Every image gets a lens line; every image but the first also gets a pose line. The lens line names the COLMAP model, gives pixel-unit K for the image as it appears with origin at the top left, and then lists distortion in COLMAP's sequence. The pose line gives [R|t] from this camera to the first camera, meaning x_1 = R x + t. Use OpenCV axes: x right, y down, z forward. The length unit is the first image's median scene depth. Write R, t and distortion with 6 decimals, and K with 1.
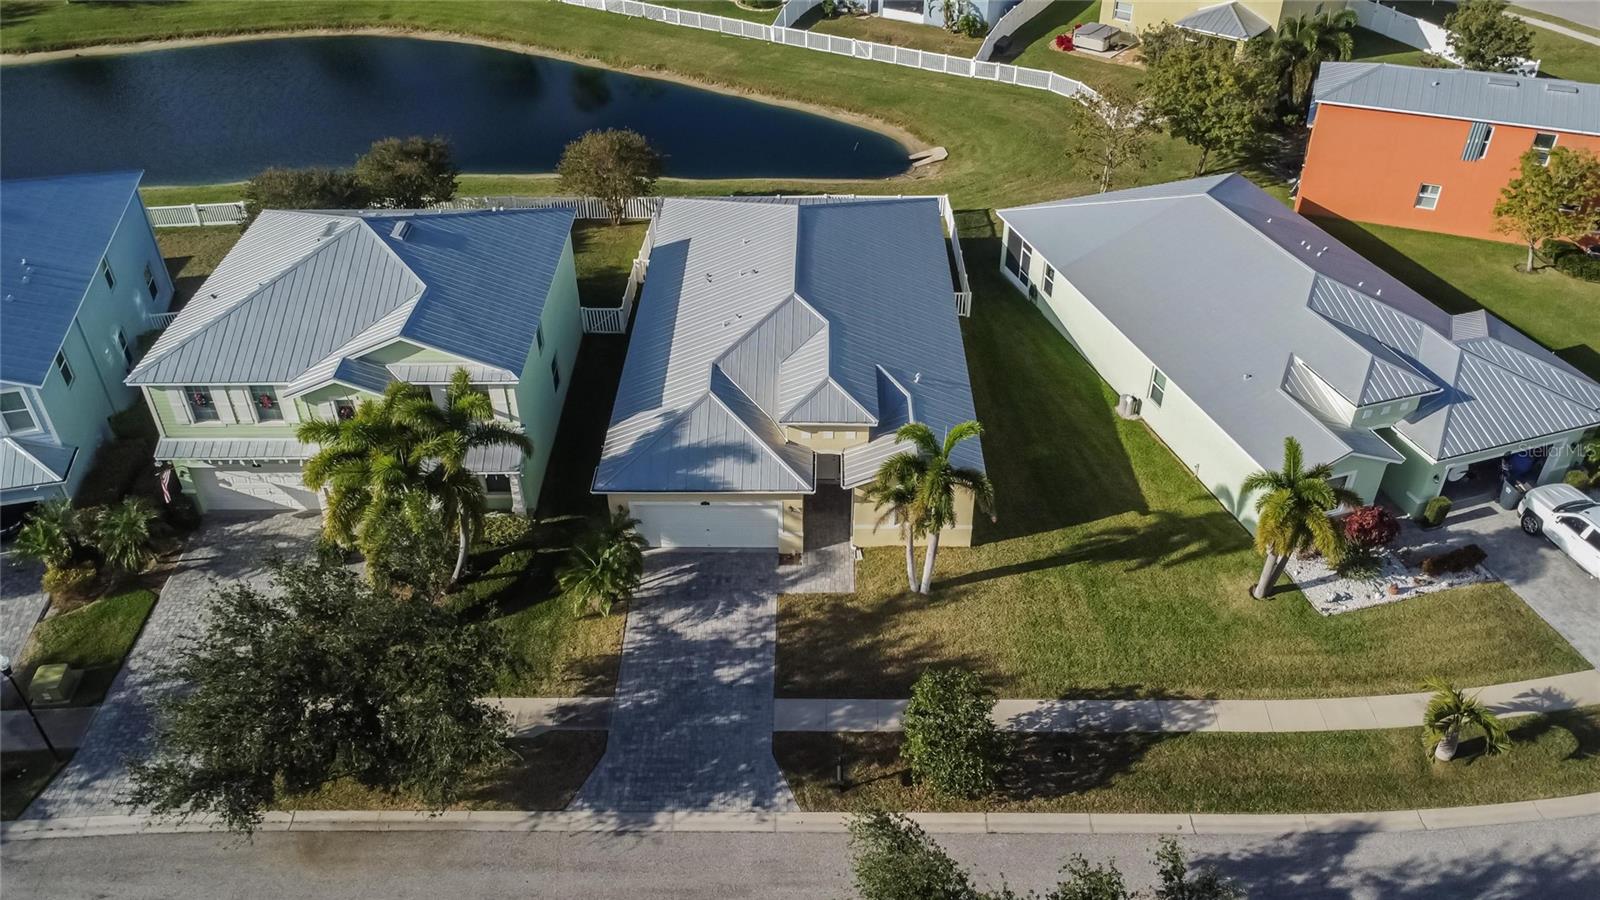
lens RADIAL K [[1198.0, 0, 805.7], [0, 1198.0, 439.4], [0, 0, 1]] dist [0.012664, 0.001173]
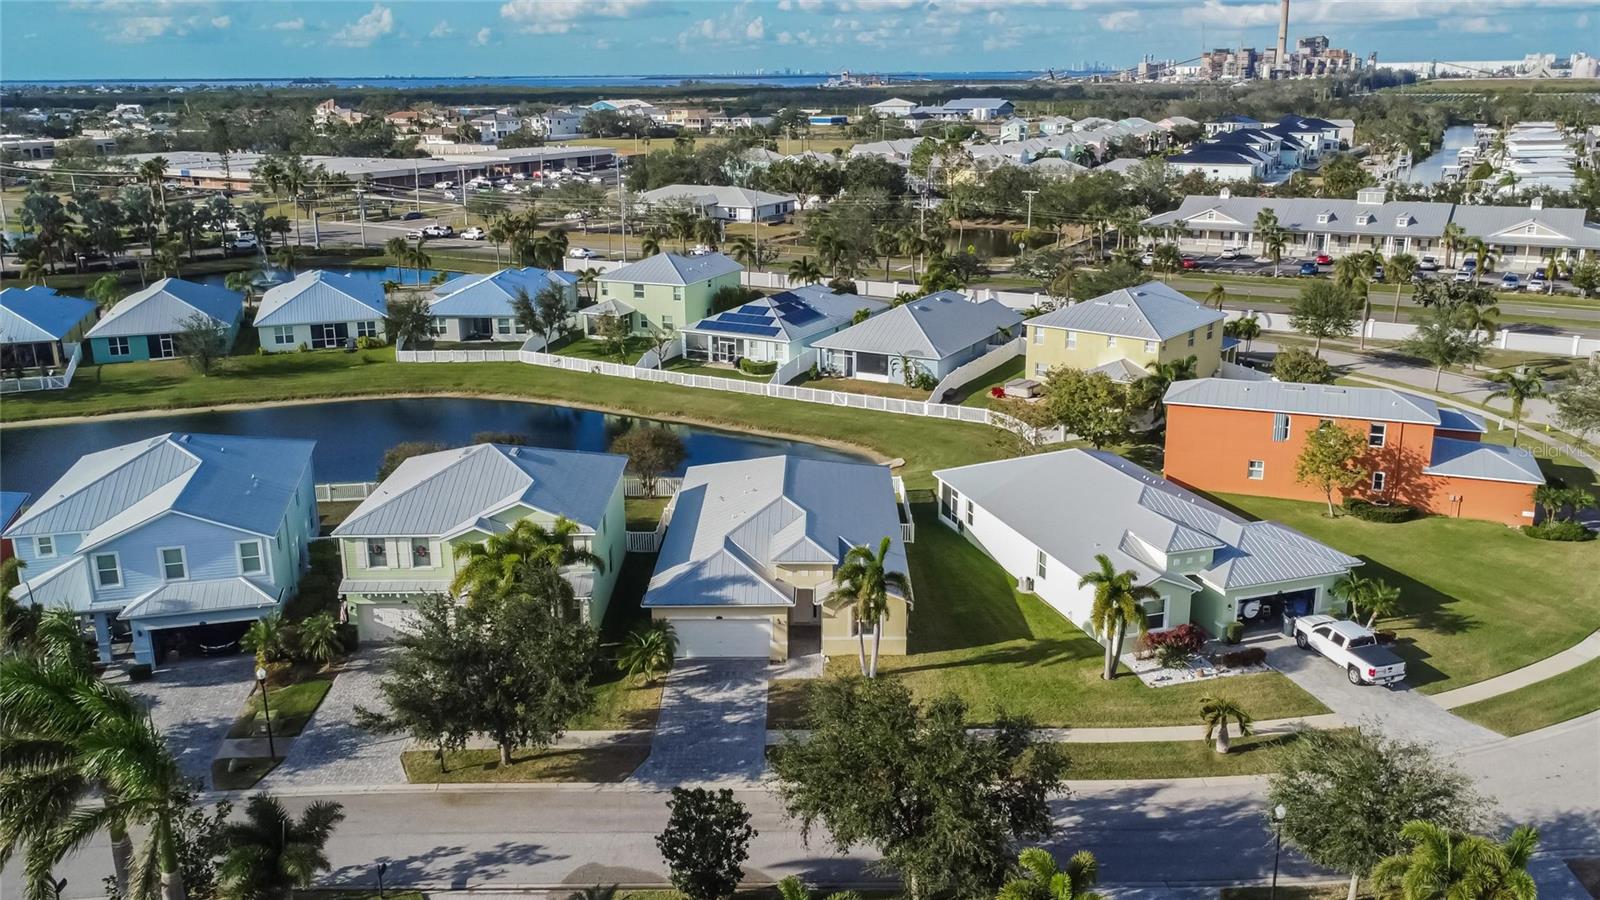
lens RADIAL K [[1253.6, 0, 796.6], [0, 1253.6, 430.3], [0, 0, 1]] dist [0.007498, 0.000750]
pose [[0.999991, -0.000812, -0.004268, 0.015689], [-0.000748, 0.935472, -0.353400, 0.370334], [0.004280, 0.353400, 0.935463, -0.481477]]
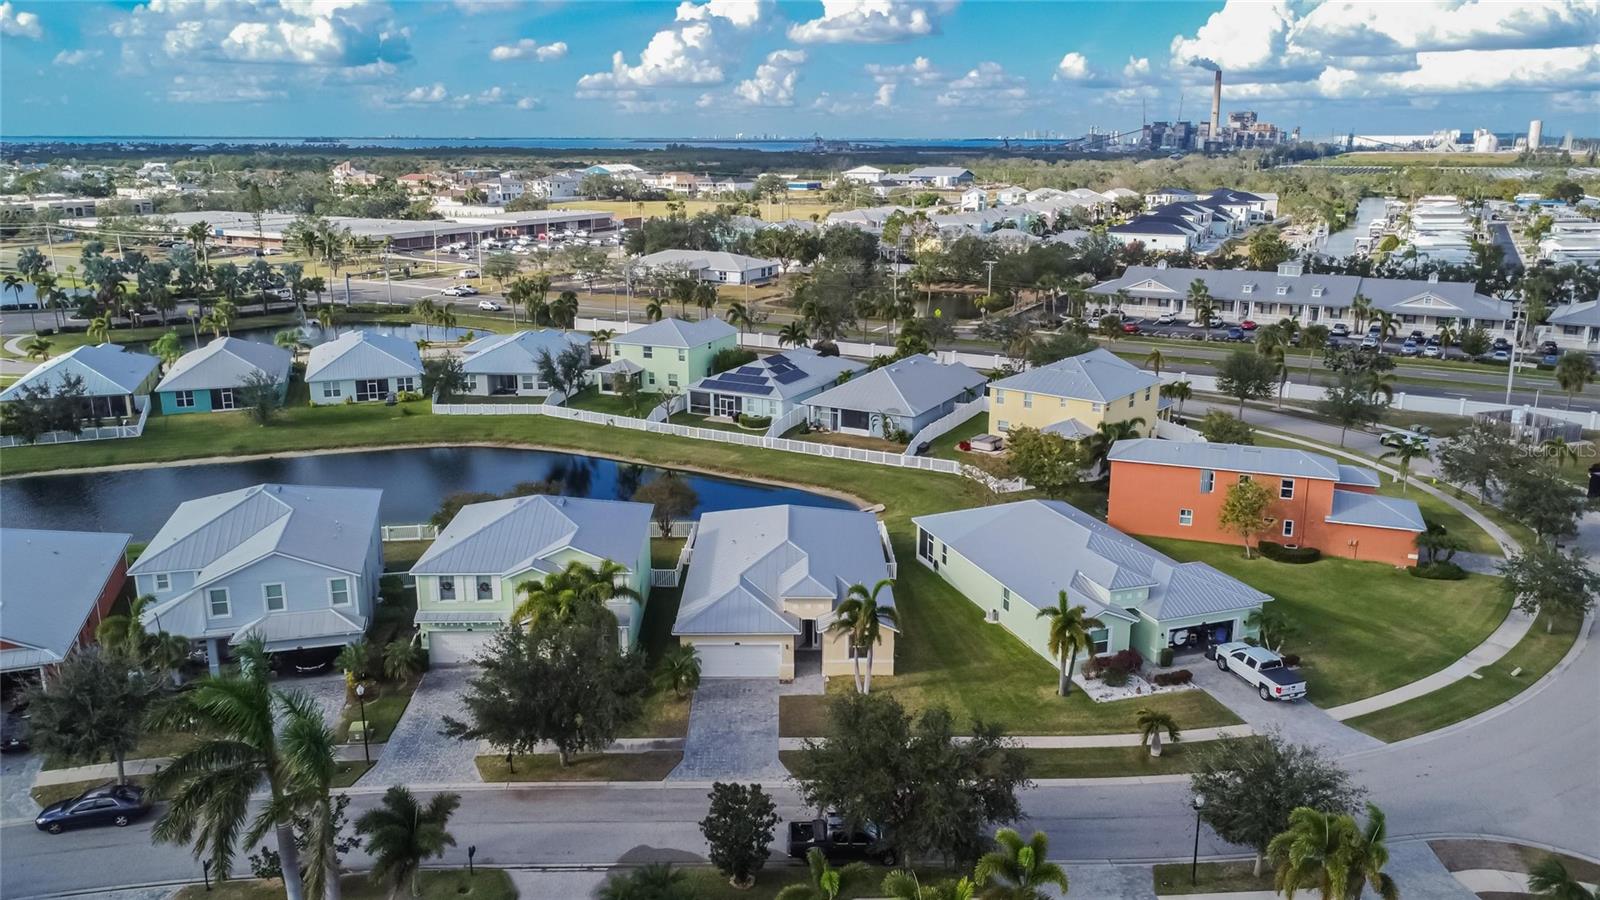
lens RADIAL K [[1152.7, 0, 800.0], [0, 1152.7, 450.0], [0, 0, 1]] dist [0.008247, 0.001972]
pose [[0.999799, 0.004615, 0.019532, -0.027071], [0.002885, 0.930053, -0.367414, 0.397212], [-0.019861, 0.367397, 0.929852, -0.630082]]
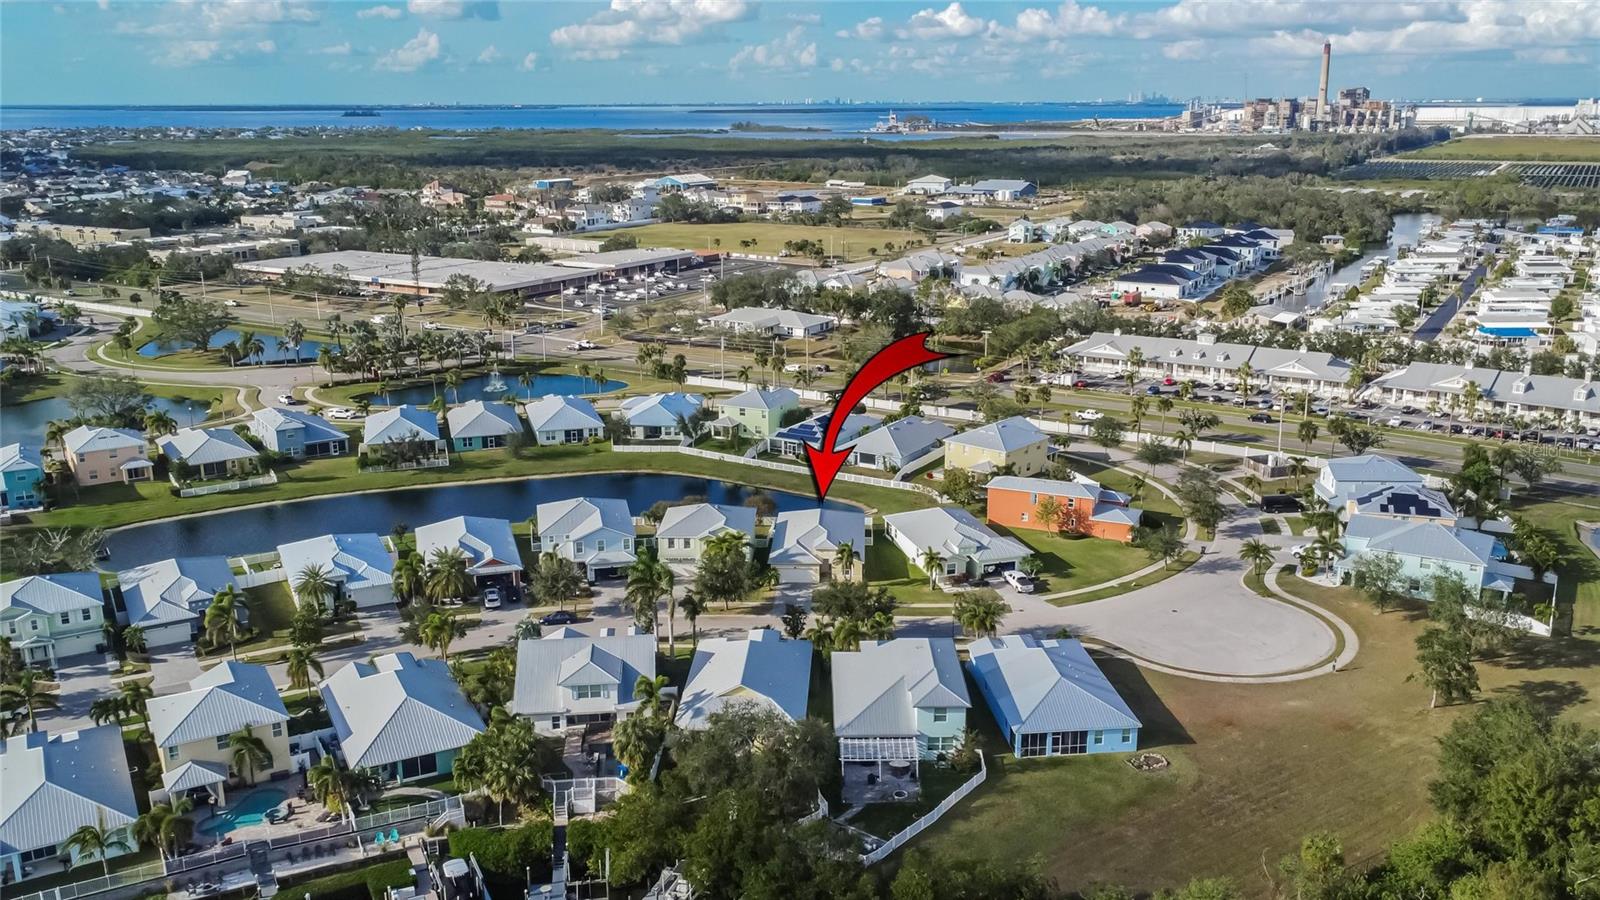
lens RADIAL K [[1198.0, 0, 805.7], [0, 1198.0, 439.4], [0, 0, 1]] dist [0.012664, 0.001173]
pose [[0.999383, 0.010280, -0.033573, 0.082075], [-0.022191, 0.925929, -0.377045, 1.157379], [0.027210, 0.377557, 0.925586, -2.853194]]
